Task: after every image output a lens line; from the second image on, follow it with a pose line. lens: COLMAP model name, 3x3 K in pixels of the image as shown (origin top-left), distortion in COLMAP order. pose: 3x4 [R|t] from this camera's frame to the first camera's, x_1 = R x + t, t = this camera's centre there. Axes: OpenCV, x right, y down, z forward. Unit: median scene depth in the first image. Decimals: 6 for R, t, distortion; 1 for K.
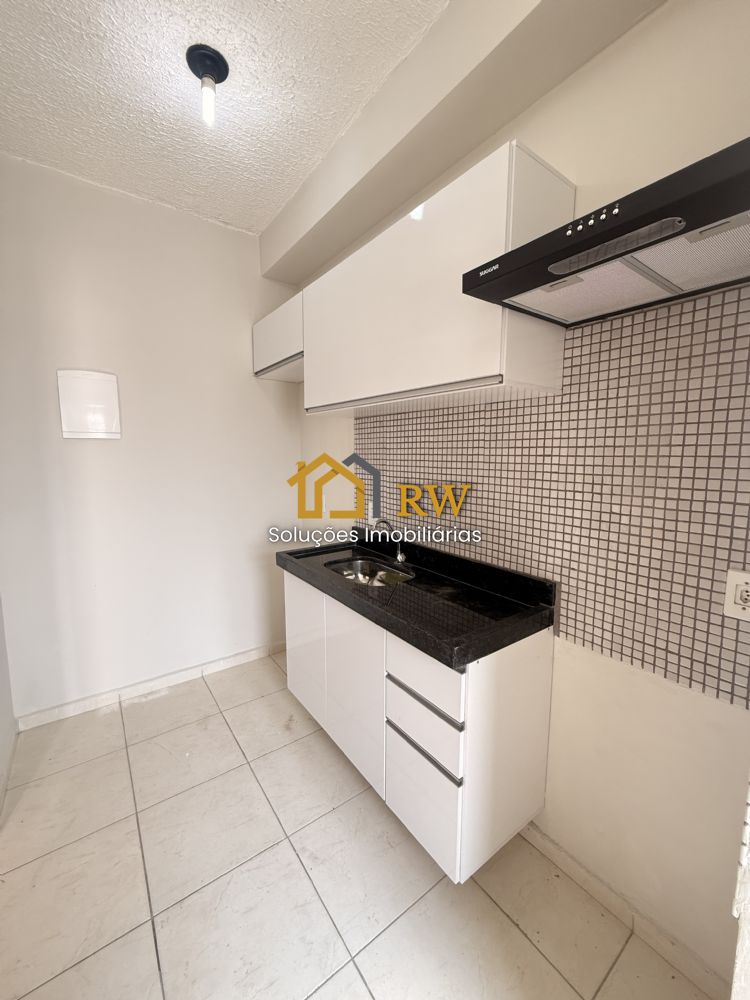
lens RADIAL K [[397.7, 0, 370.9], [0, 397.7, 499.3], [0, 0, 1]] dist [-0.000657, 0.000366]
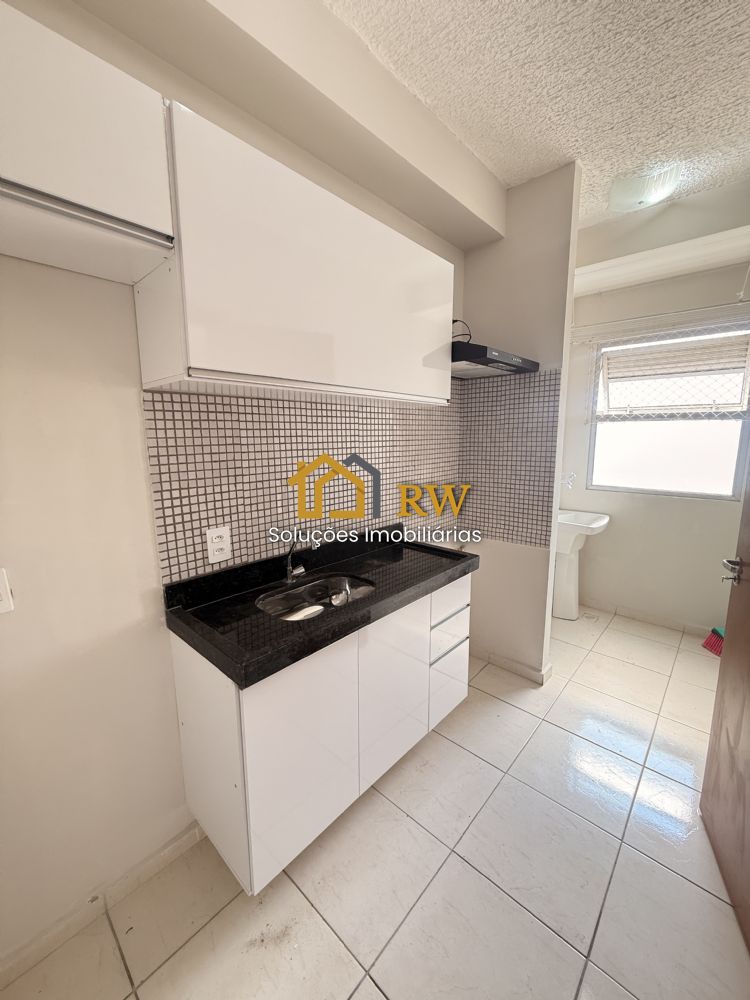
lens RADIAL K [[397.7, 0, 372.3], [0, 397.7, 495.2], [0, 0, 1]] dist [-0.000657, 0.000366]
pose [[-0.210056, -0.159860, 0.964532, -0.850860], [0.110681, 0.976312, 0.185916, -0.173297], [-0.971404, 0.145808, -0.187386, 1.096290]]
